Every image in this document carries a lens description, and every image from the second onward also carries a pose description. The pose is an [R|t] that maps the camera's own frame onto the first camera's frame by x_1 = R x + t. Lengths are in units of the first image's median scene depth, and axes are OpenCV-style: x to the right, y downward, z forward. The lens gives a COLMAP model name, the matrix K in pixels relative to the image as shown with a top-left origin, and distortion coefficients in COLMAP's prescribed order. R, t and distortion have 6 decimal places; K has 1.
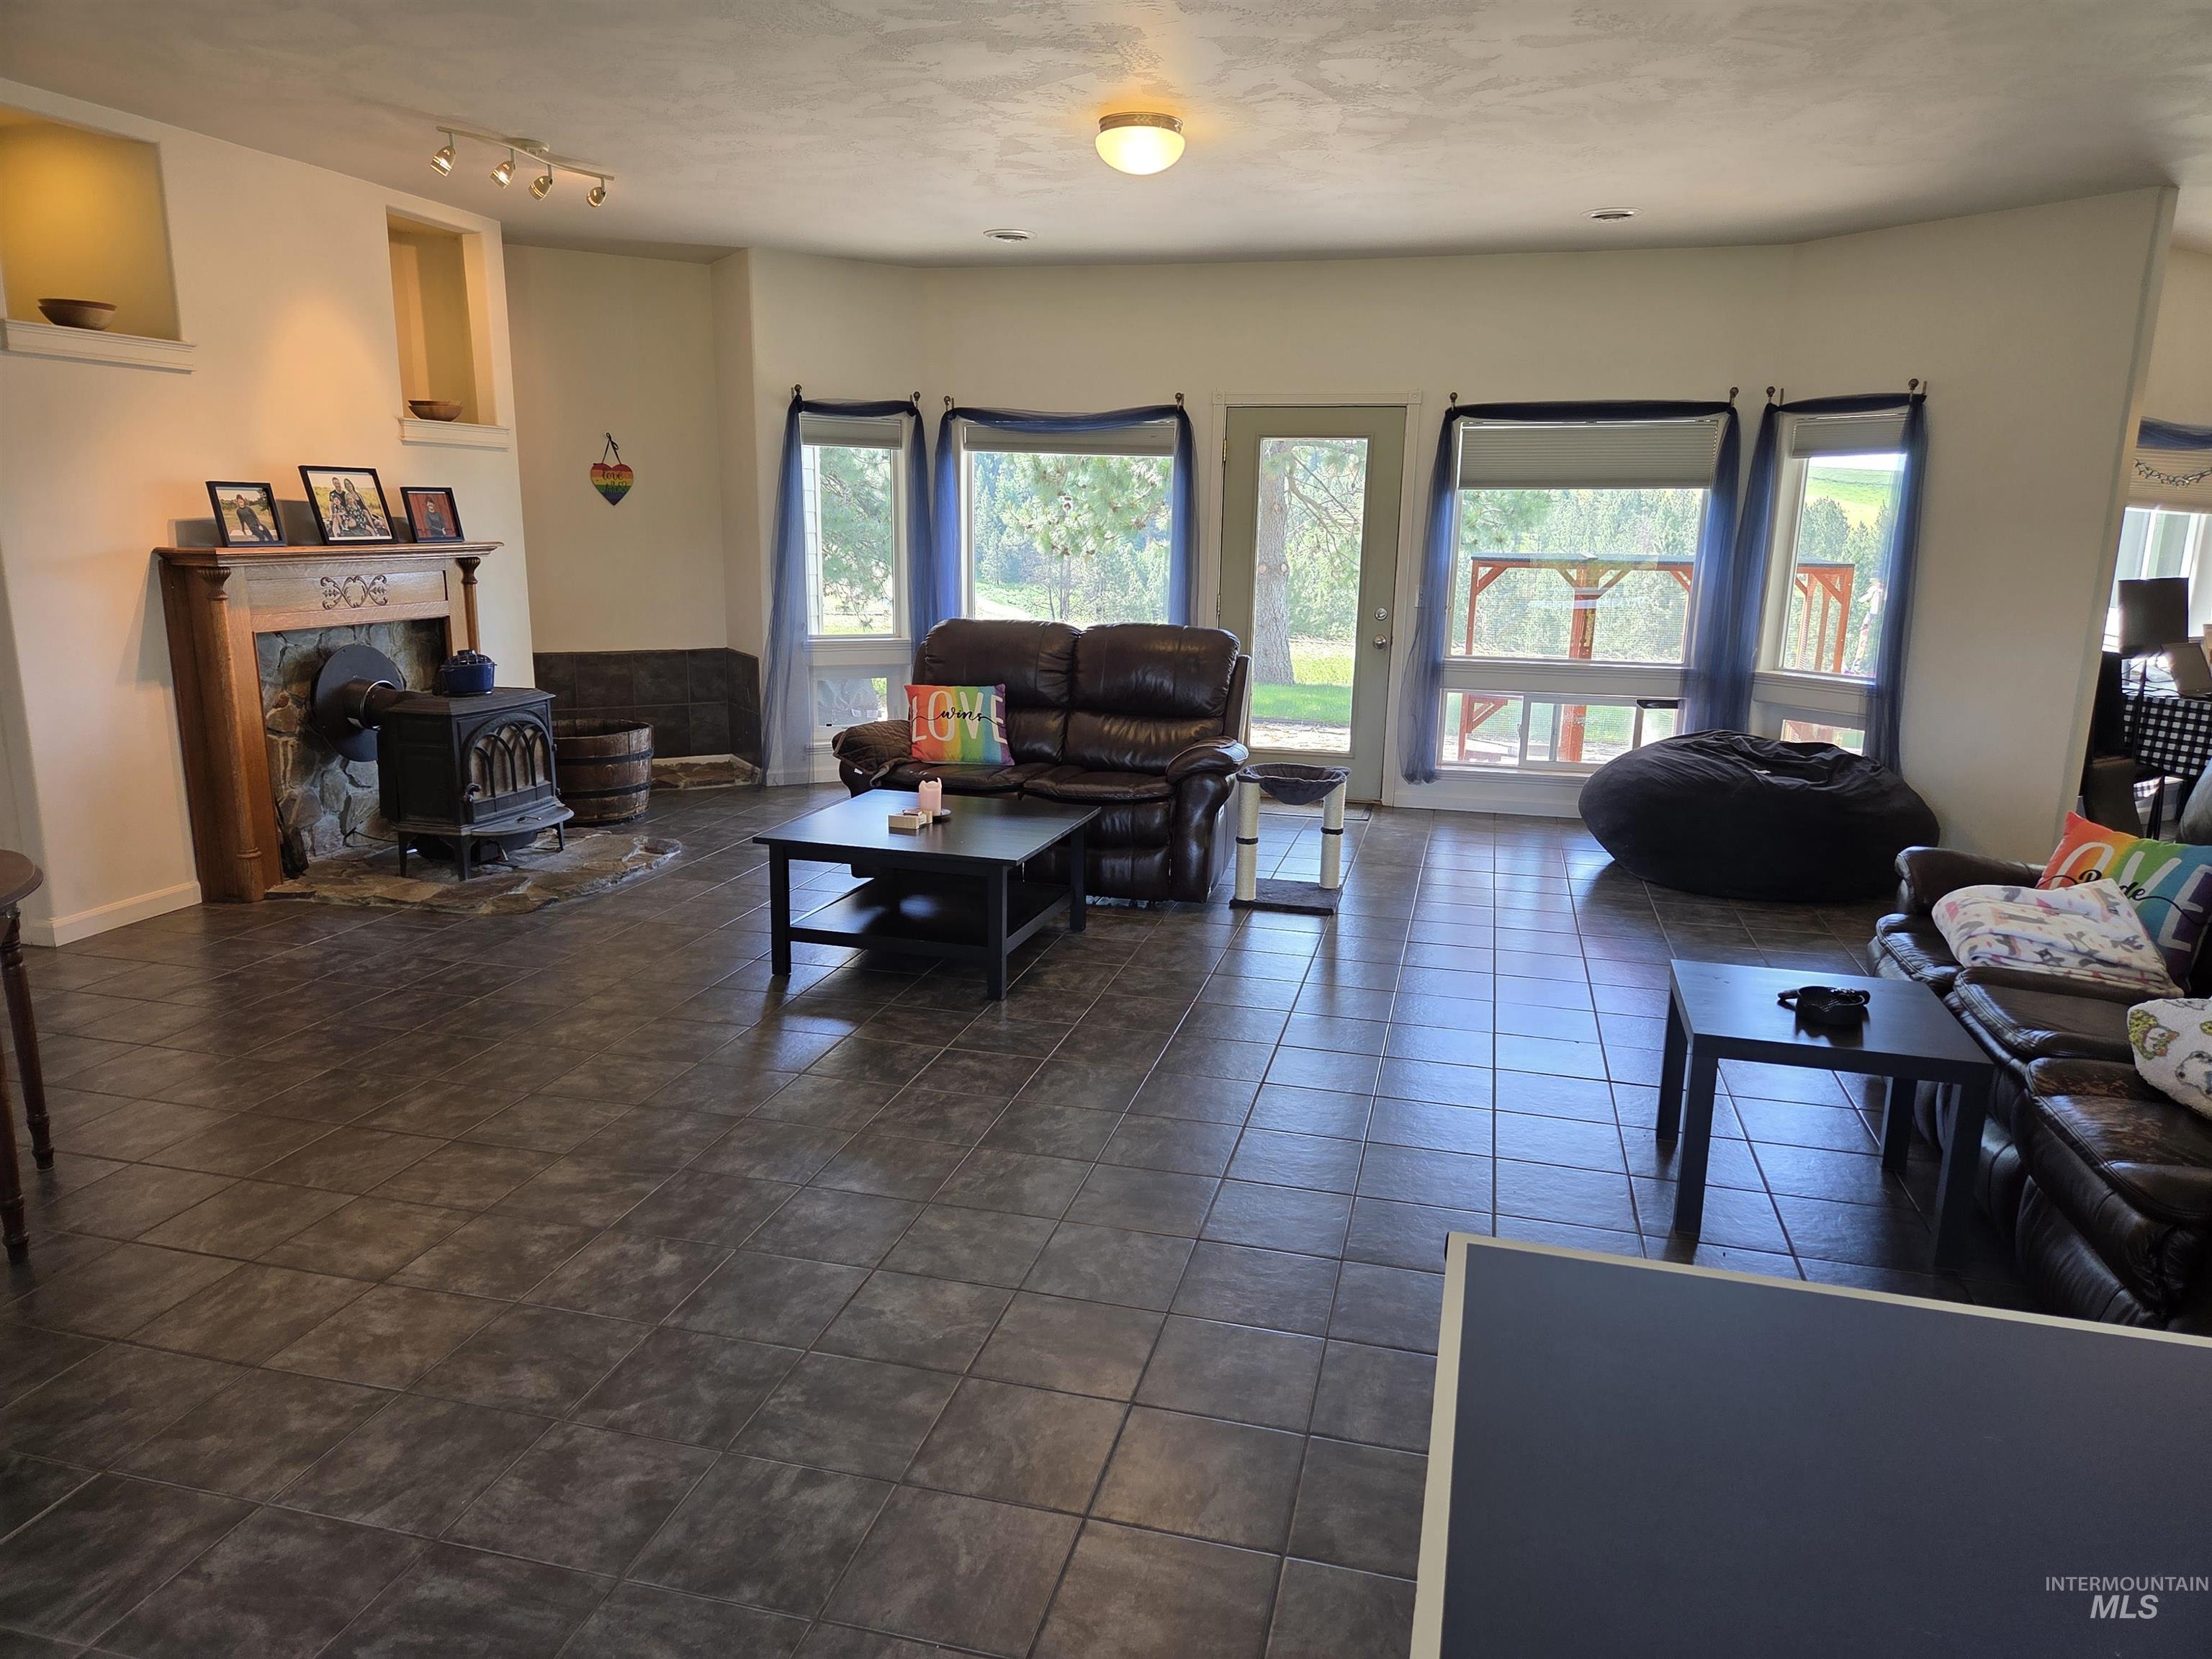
lens RADIAL K [[1486.2, 0, 1102.5], [0, 1486.2, 827.3], [0, 0, 1]] dist [0.057175, -0.022772]
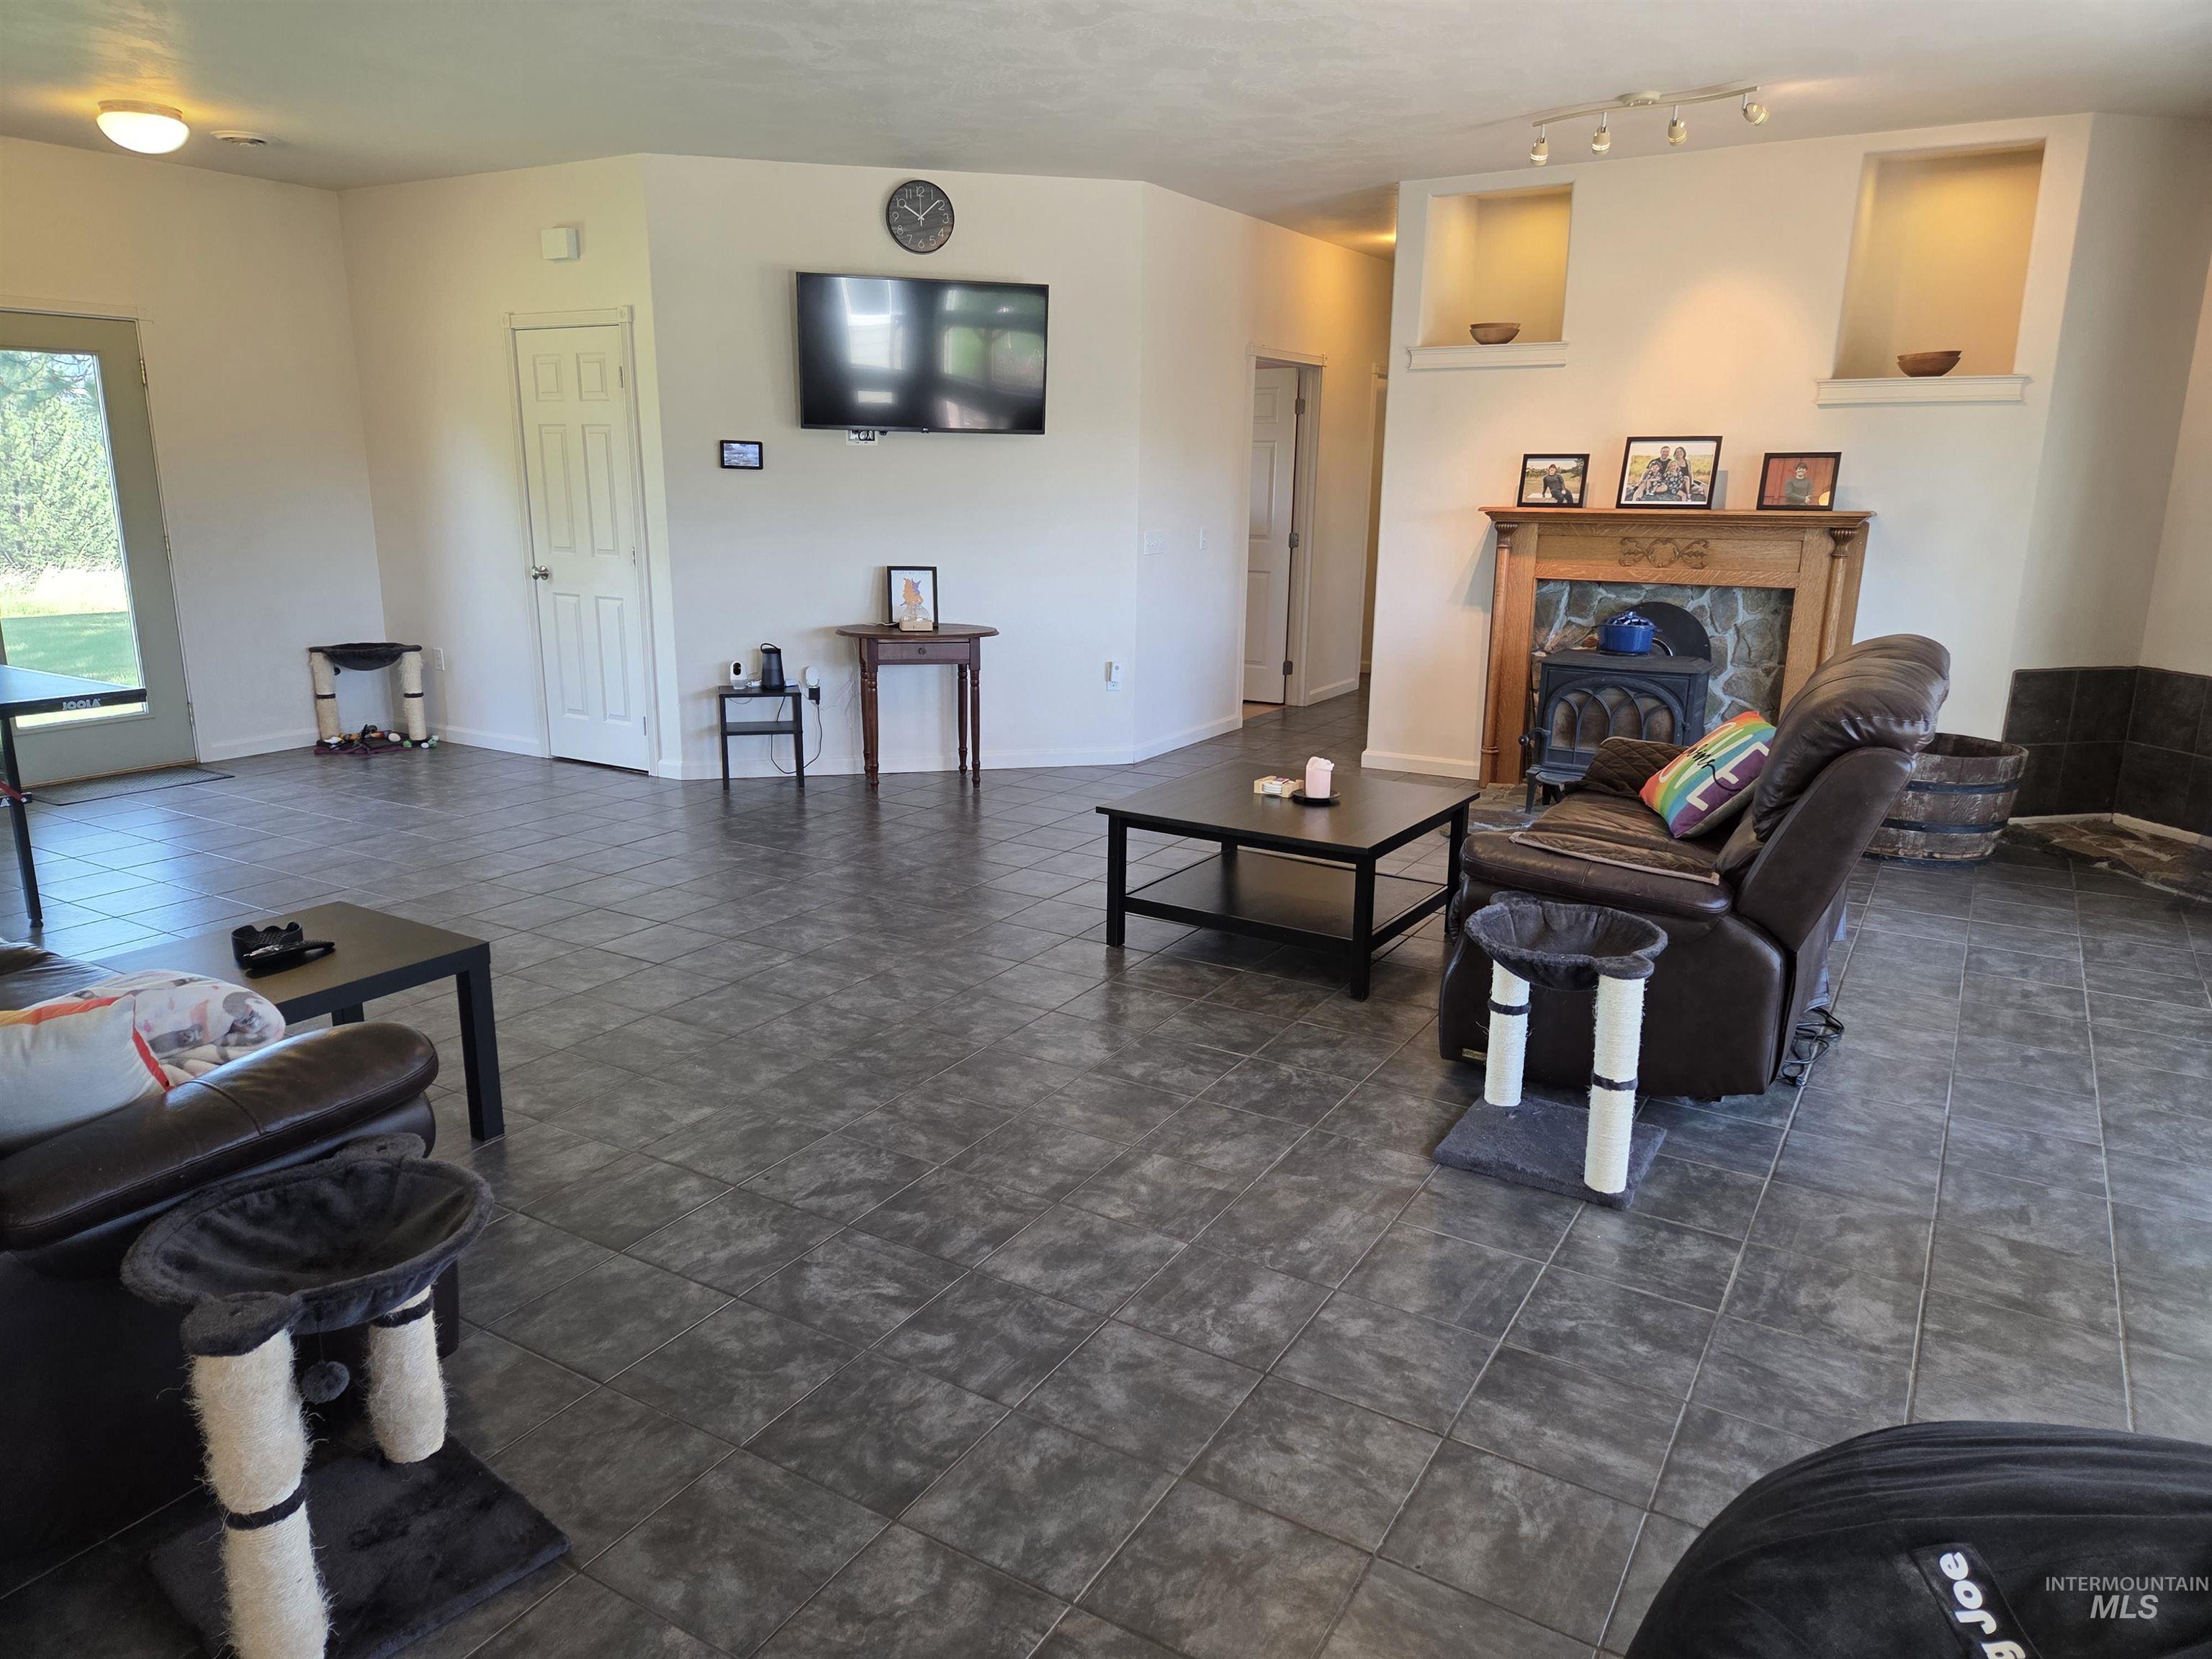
lens RADIAL K [[1486.2, 0, 1088.2], [0, 1486.2, 829.6], [0, 0, 1]] dist [0.057175, -0.022772]
pose [[-0.302029, 0.210599, -0.929745, 0.687888], [-0.211199, 0.936275, 0.280686, -0.191891], [0.929609, 0.281137, -0.238304, 0.960777]]
